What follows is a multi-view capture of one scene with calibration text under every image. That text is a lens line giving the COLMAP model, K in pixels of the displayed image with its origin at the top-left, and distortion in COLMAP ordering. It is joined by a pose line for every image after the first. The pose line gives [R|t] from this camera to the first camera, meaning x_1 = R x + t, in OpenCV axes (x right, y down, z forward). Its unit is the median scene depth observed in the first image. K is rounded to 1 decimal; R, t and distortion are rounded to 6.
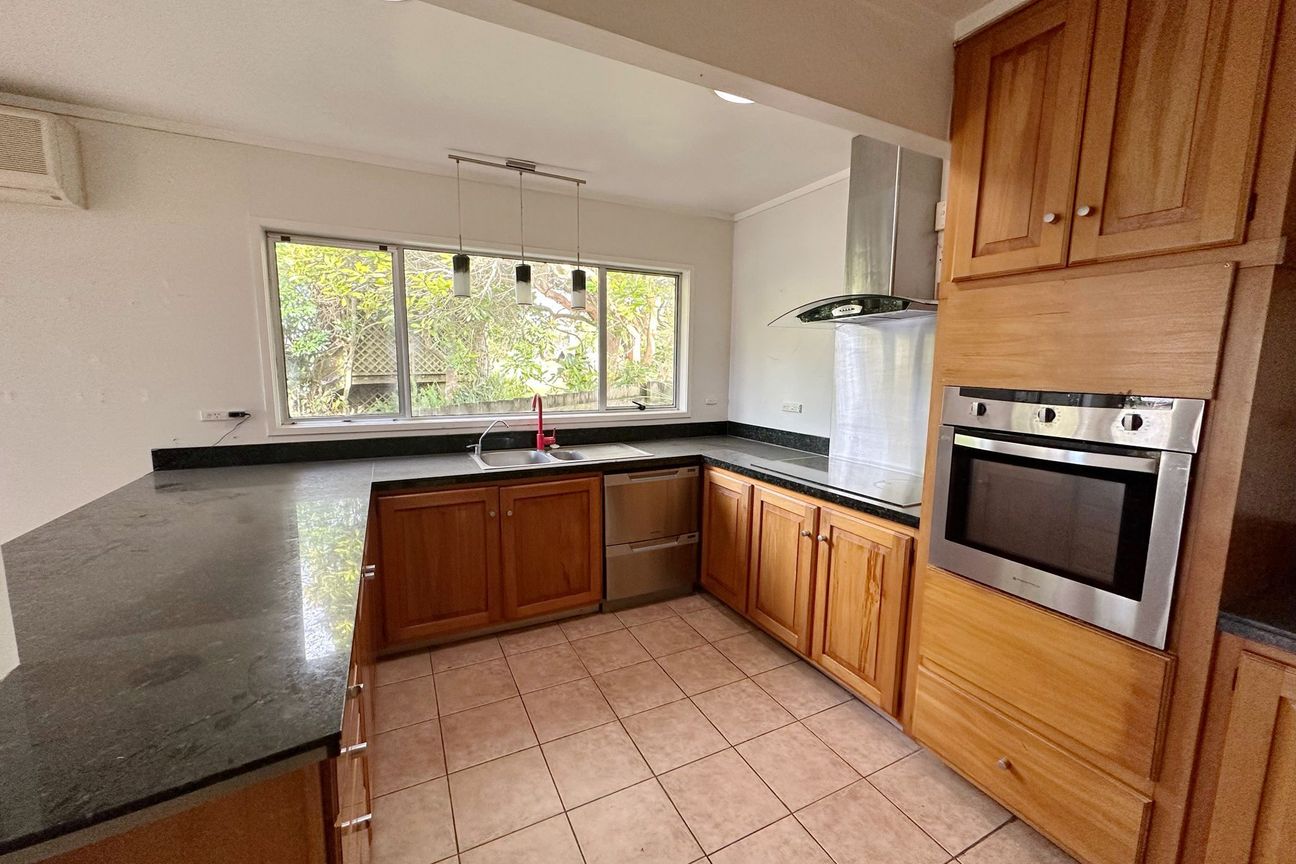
lens RADIAL K [[516.2, 0, 649.1], [0, 516.2, 429.3], [0, 0, 1]] dist [0.000976, 0.000624]
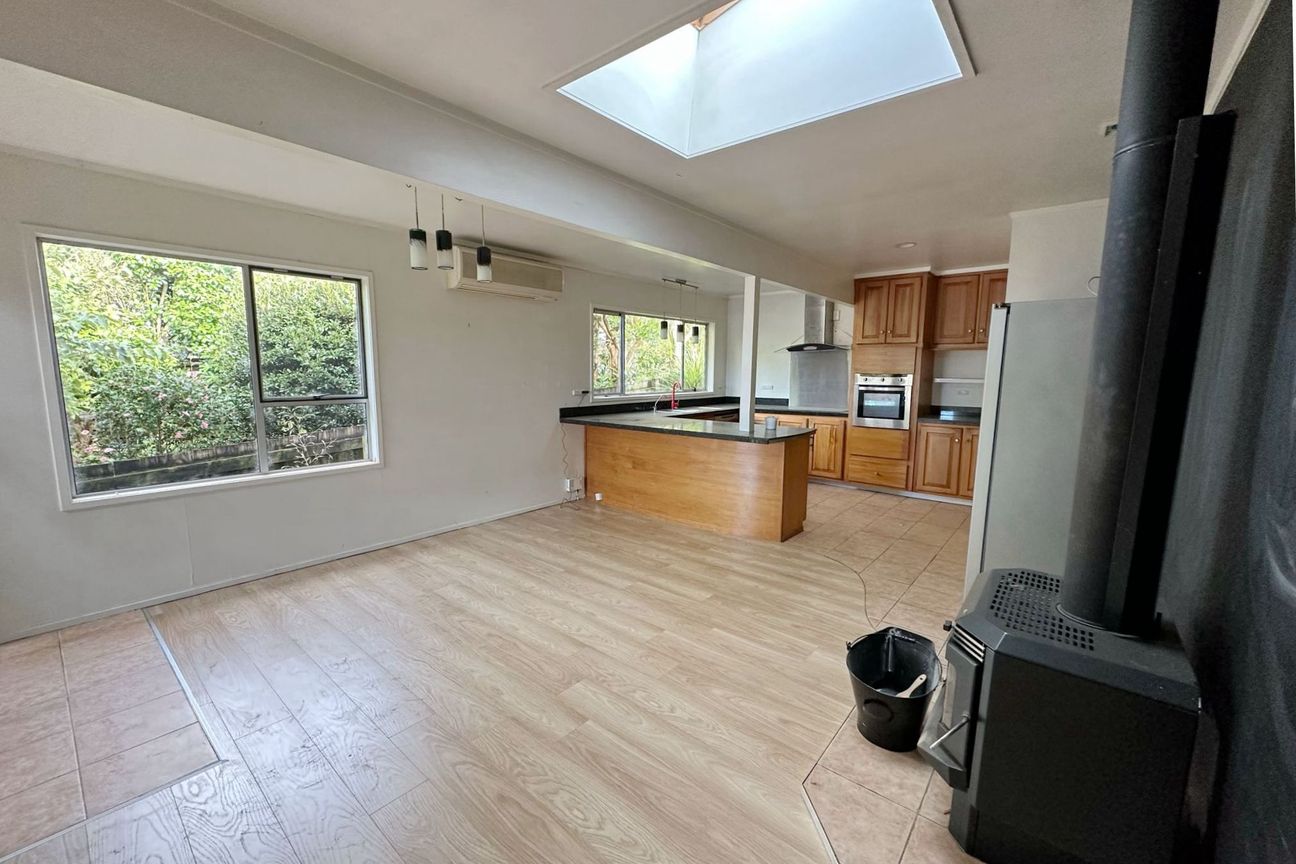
lens RADIAL K [[516.2, 0, 649.1], [0, 516.2, 429.3], [0, 0, 1]] dist [0.000976, 0.000624]
pose [[0.917292, -0.054000, 0.394536, -2.103685], [0.056695, 0.998380, 0.004832, 0.196461], [-0.394158, 0.017936, 0.918868, -1.653515]]
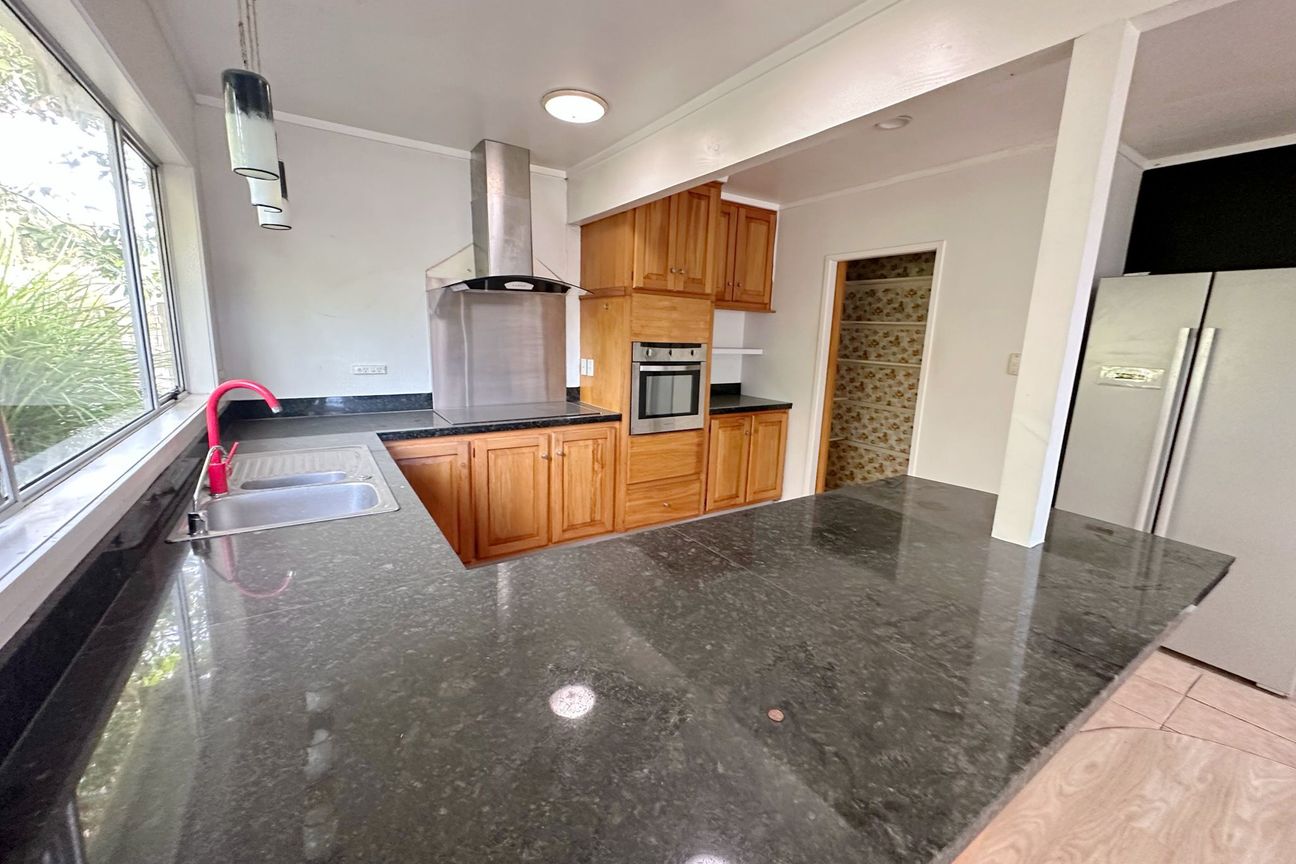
lens RADIAL K [[516.2, 0, 649.1], [0, 516.2, 429.3], [0, 0, 1]] dist [0.000976, 0.000624]
pose [[-0.115136, -0.200632, 0.972878, -1.371898], [0.094203, 0.972771, 0.211758, -0.167383], [-0.988873, 0.116029, -0.093101, 1.146985]]
